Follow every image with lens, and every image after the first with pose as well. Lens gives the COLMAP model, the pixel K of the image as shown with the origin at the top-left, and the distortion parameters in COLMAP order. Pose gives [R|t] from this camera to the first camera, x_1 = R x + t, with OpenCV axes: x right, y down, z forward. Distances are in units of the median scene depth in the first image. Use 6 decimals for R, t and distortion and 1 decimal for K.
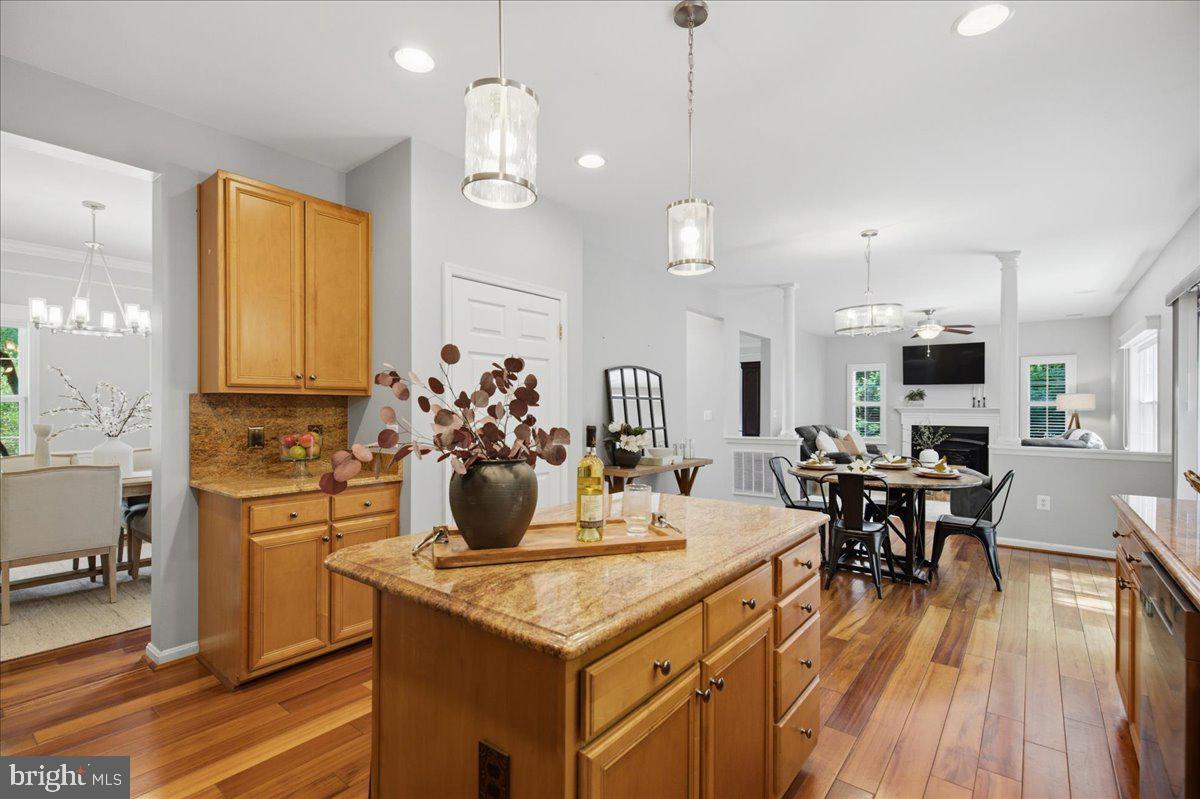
lens RADIAL K [[536.4, 0, 603.7], [0, 536.4, 410.9], [0, 0, 1]] dist [0.002838, -0.000574]
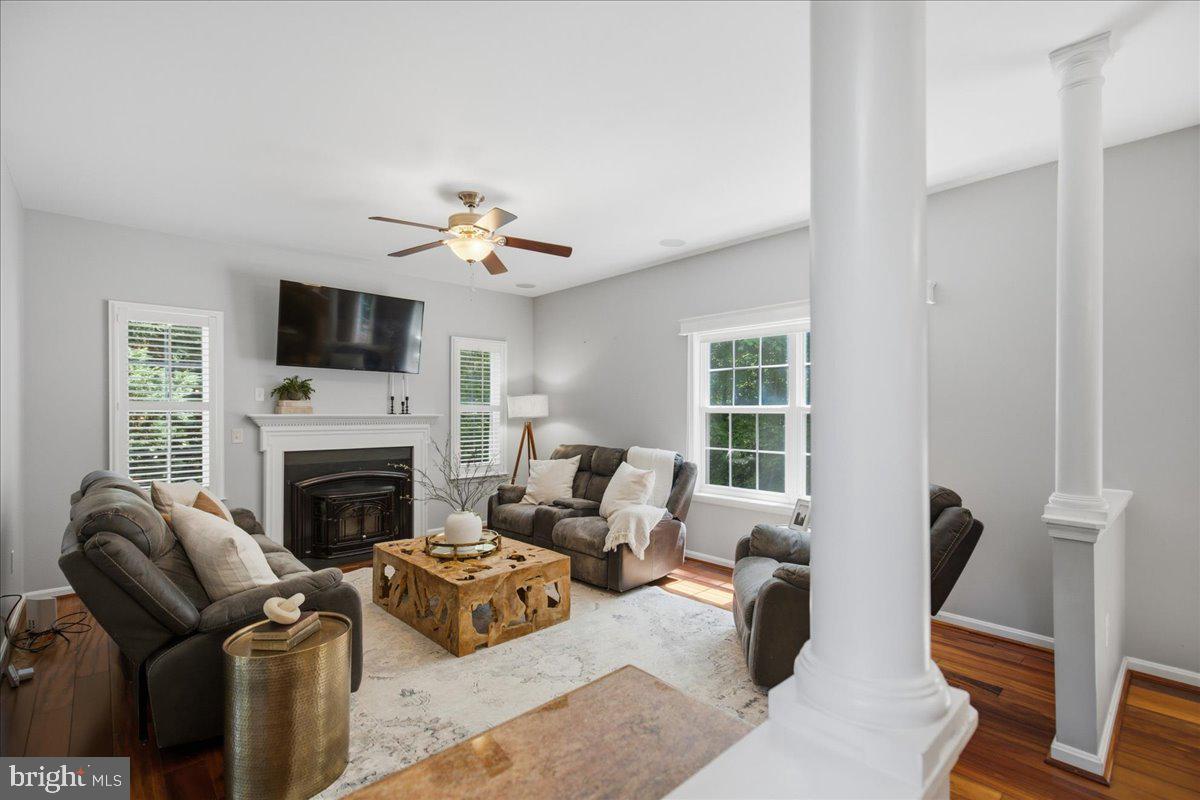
lens RADIAL K [[551.5, 0, 599.3], [0, 551.5, 411.1], [0, 0, 1]] dist [0.002150, -0.000417]
pose [[0.154359, -0.000840, 0.988014, 0.167137], [0.005312, 0.999986, 0.000020, -0.009702], [-0.988000, 0.005245, 0.154362, 0.795301]]
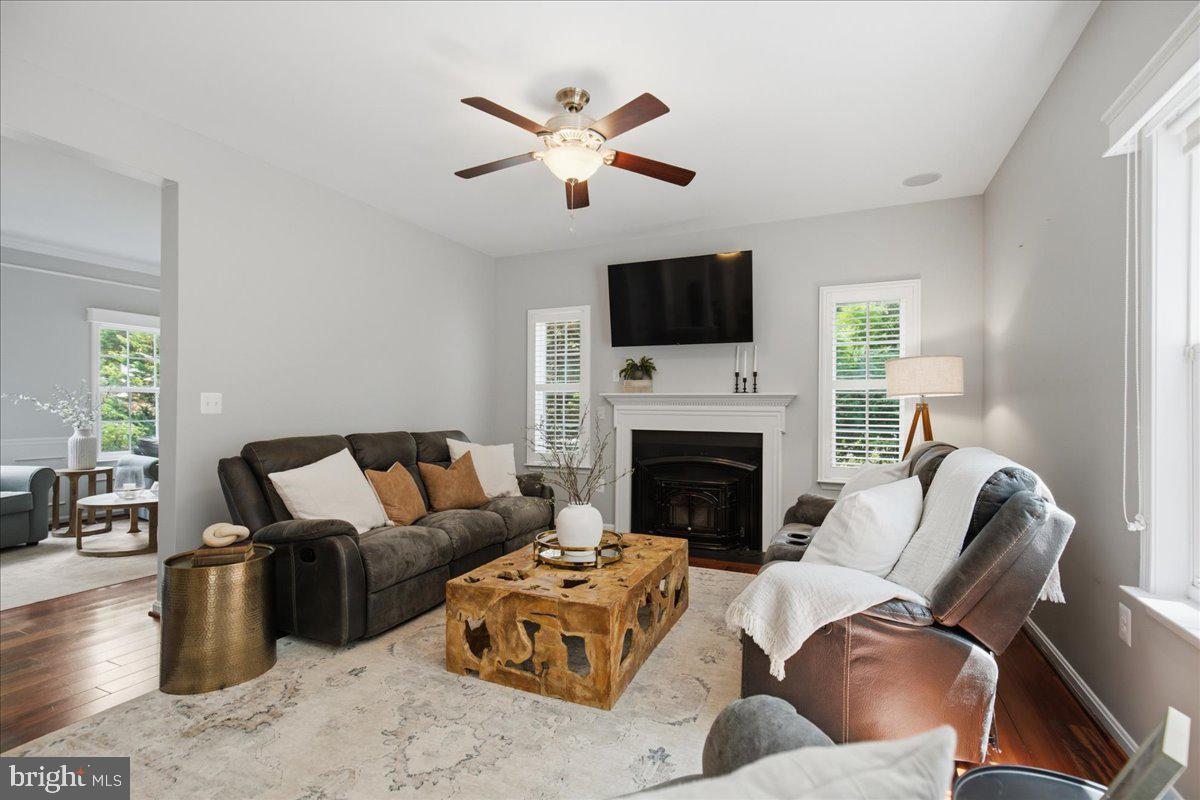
lens RADIAL K [[544.4, 0, 602.7], [0, 544.4, 411.0], [0, 0, 1]] dist [0.000223, 0.000149]
pose [[0.969604, 0.002629, 0.244667, 0.520032], [-0.002516, 0.999997, -0.000774, 0.011613], [-0.244668, 0.000135, 0.969607, 0.637927]]
